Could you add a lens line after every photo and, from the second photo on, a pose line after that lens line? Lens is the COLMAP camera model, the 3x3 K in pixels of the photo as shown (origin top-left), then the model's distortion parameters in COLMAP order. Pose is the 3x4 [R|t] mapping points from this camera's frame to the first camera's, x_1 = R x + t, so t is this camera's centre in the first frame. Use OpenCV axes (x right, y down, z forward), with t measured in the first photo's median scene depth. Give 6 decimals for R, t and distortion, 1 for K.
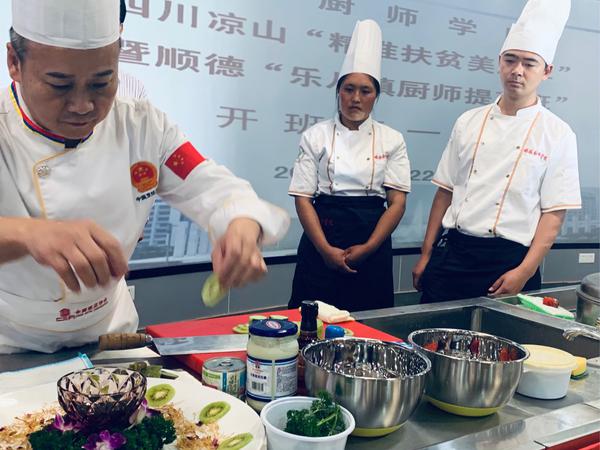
lens RADIAL K [[713.8, 0, 299.5], [0, 713.8, 226.0], [0, 0, 1]] dist [0.074307, 0.000000]
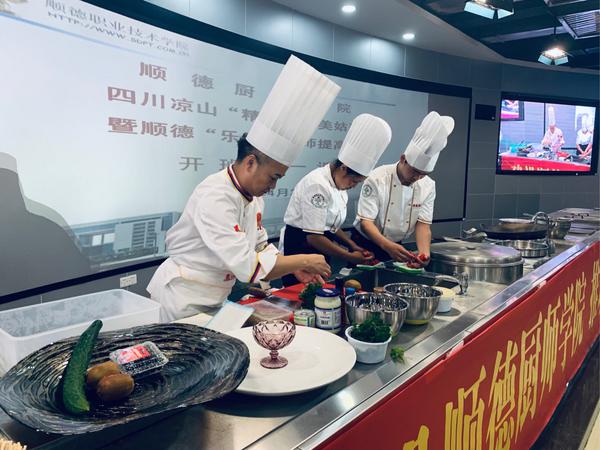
lens RADIAL K [[456.0, 0, 300.4], [0, 456.0, 223.2], [0, 0, 1]] dist [0.065210, -0.001586]
pose [[0.969622, -0.071017, 0.234070, -0.105804], [0.068700, 0.997474, 0.018046, -0.020920], [-0.234761, -0.001418, 0.972052, -0.058295]]
